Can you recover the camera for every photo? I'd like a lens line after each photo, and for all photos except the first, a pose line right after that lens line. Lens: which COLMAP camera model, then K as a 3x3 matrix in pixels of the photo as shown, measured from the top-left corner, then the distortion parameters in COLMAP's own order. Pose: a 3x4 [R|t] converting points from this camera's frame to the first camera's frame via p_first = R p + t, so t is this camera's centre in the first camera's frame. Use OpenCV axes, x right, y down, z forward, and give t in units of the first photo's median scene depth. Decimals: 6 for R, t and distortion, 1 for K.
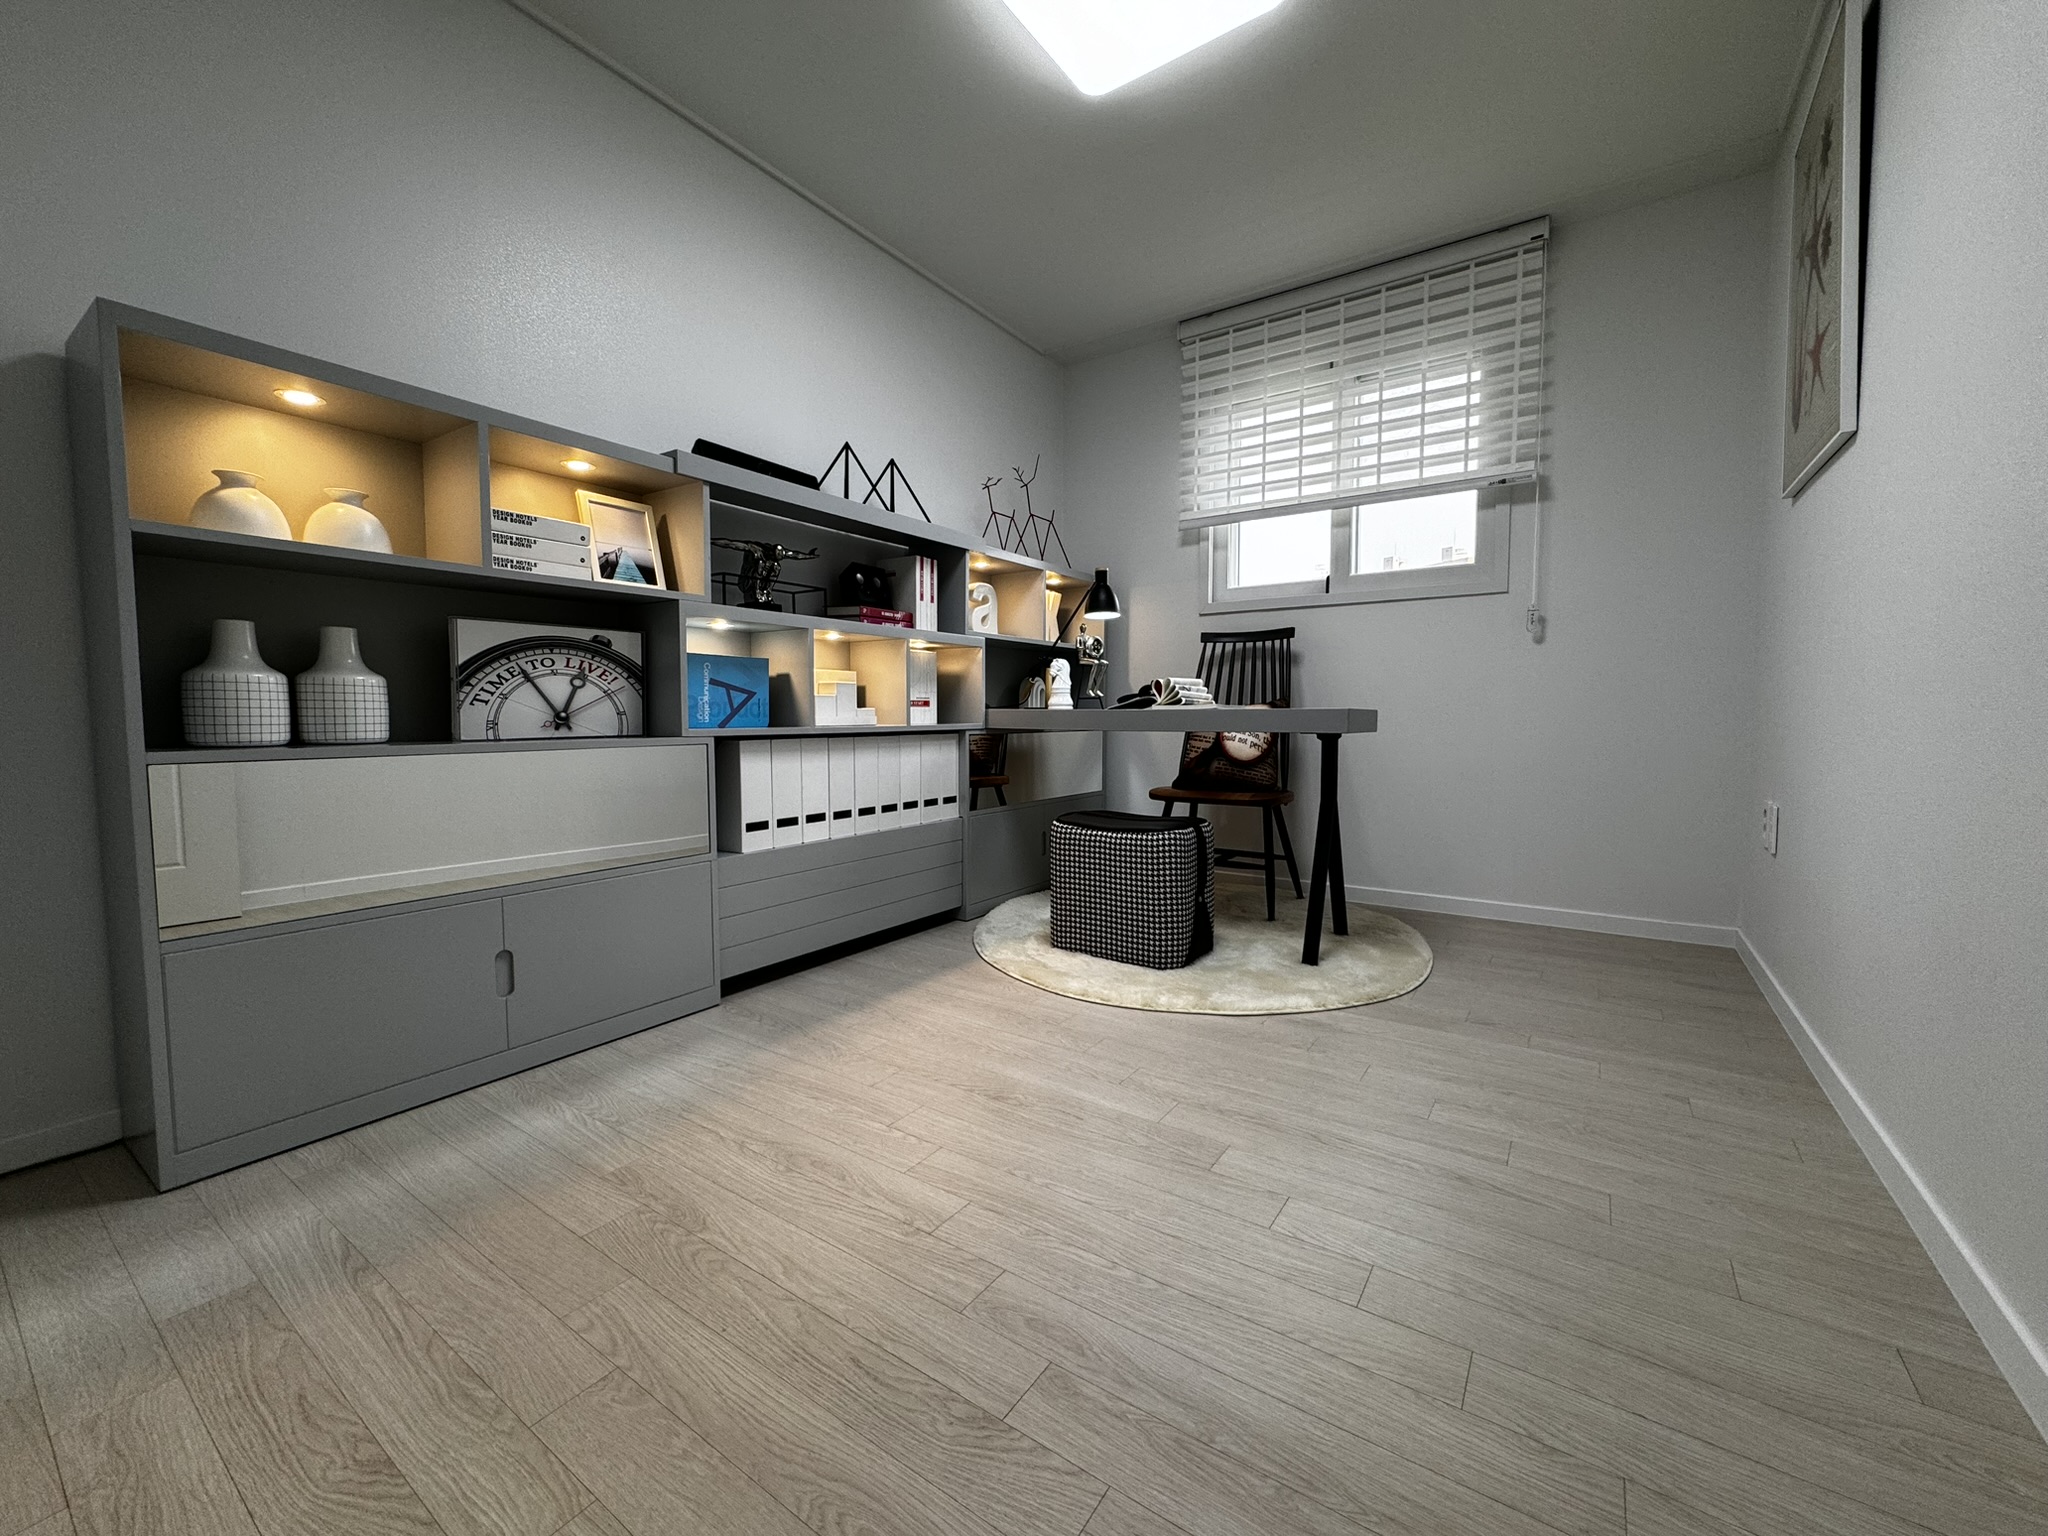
lens RADIAL K [[817.7, 0, 1024.7], [0, 817.7, 763.8], [0, 0, 1]] dist [-0.002746, 0.000772]
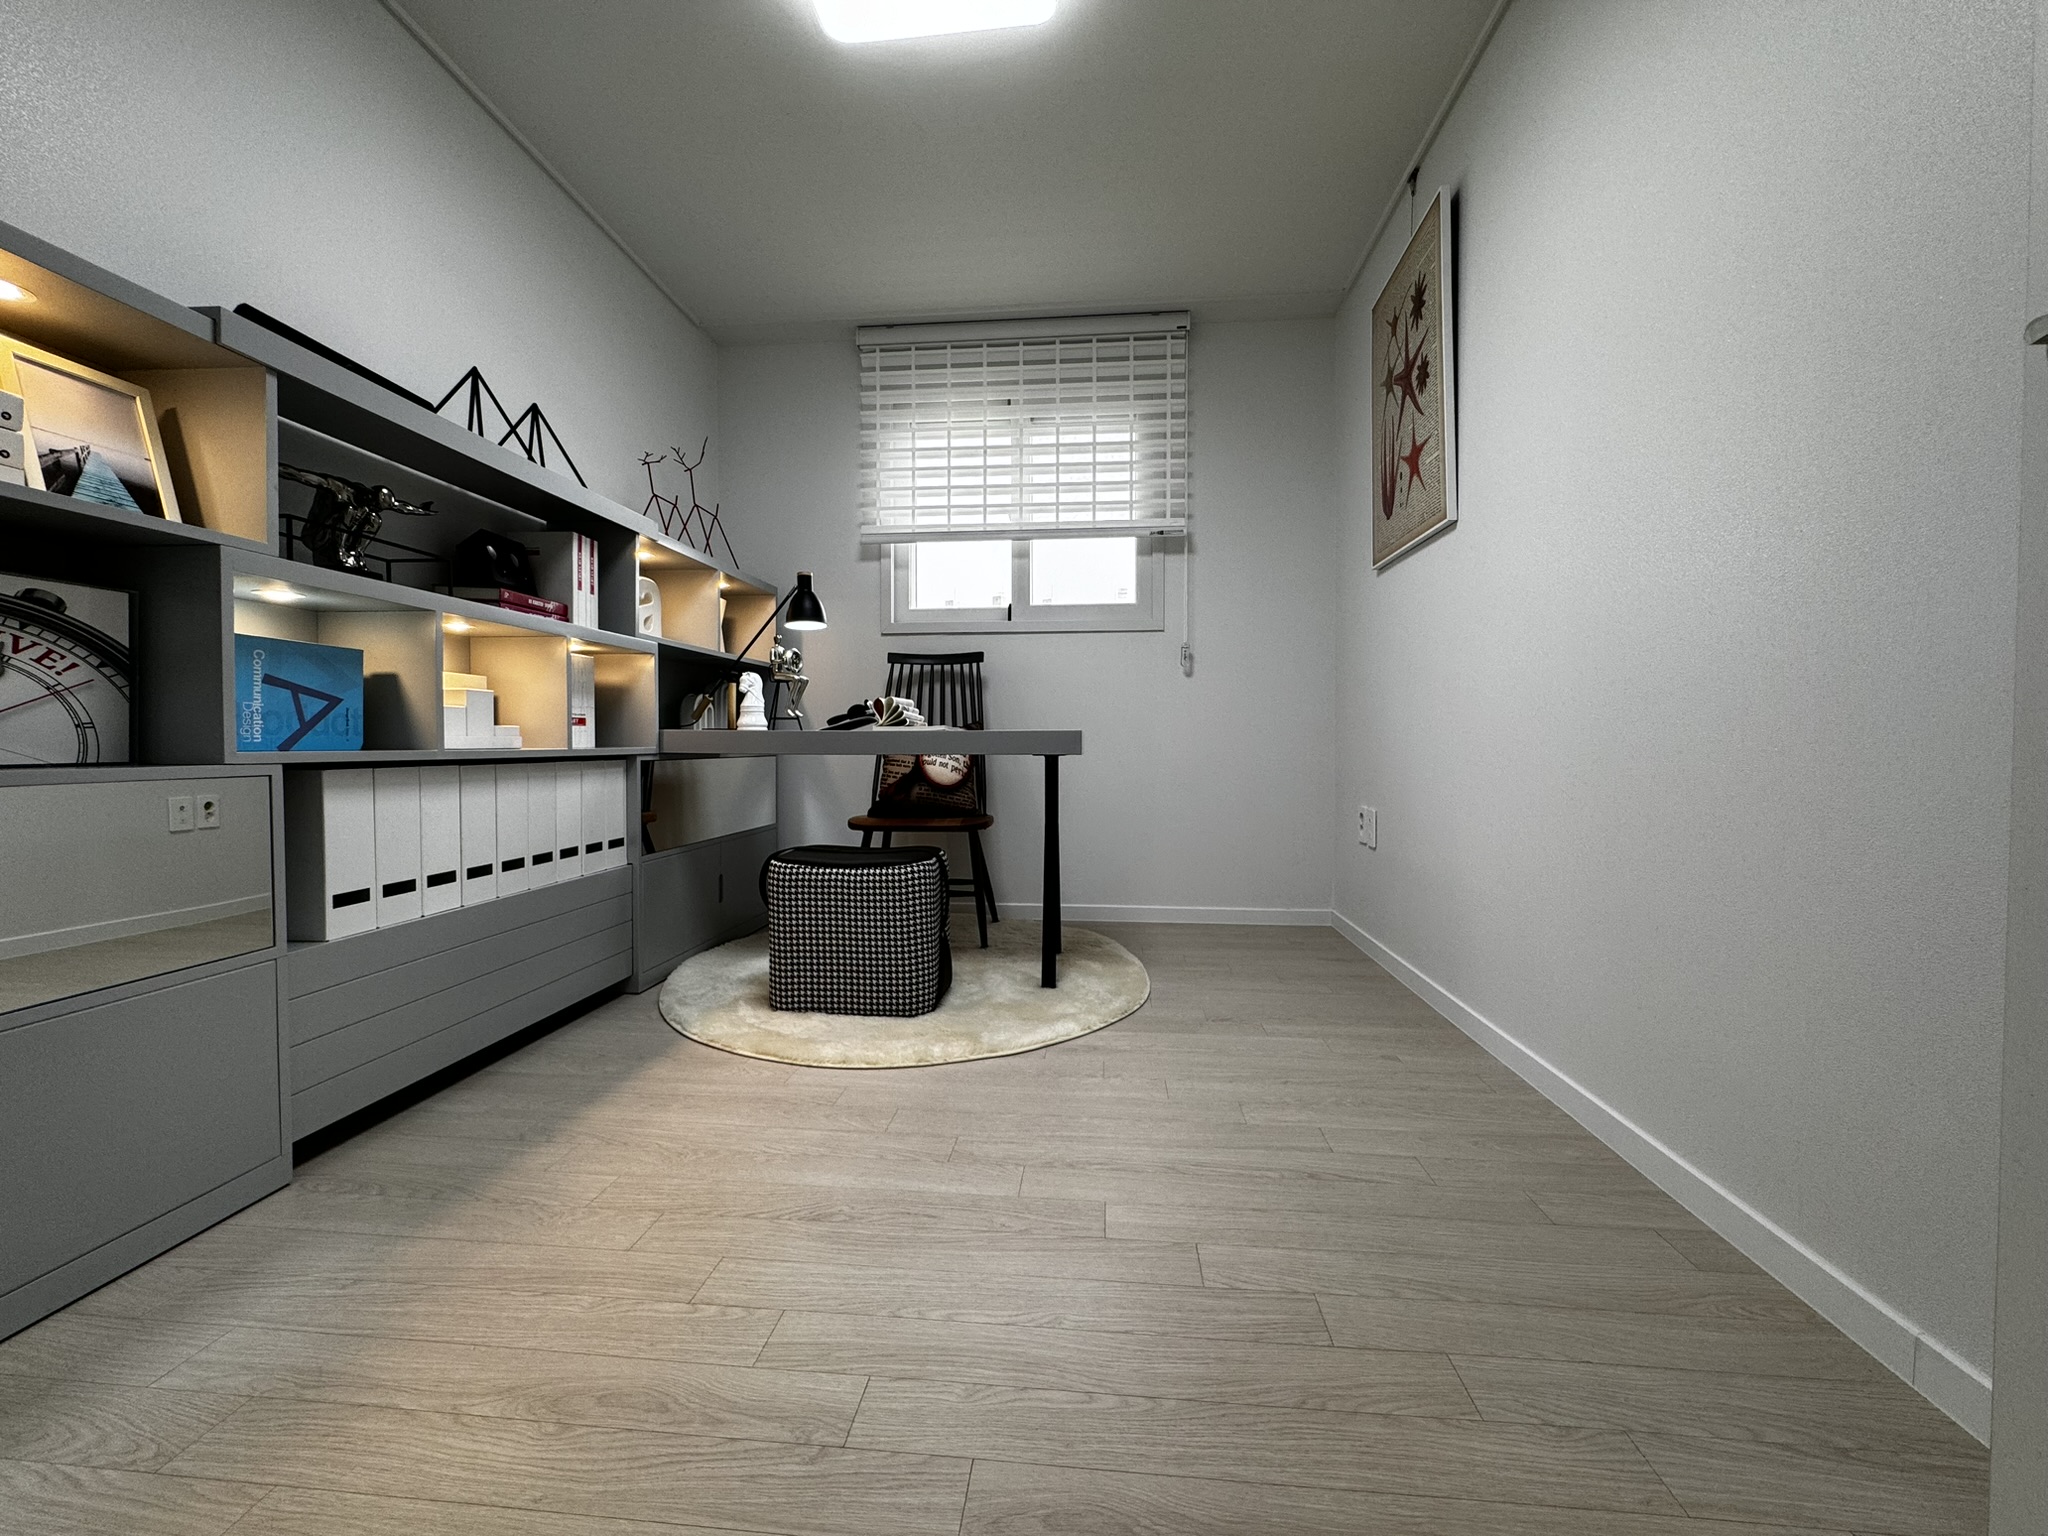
lens RADIAL K [[817.7, 0, 1024.0], [0, 817.7, 763.8], [0, 0, 1]] dist [-0.002746, 0.000772]
pose [[0.874677, -0.010666, 0.484589, -0.170815], [0.027781, 0.999218, -0.028152, 0.000843], [-0.483909, 0.038086, 0.874289, 0.147348]]
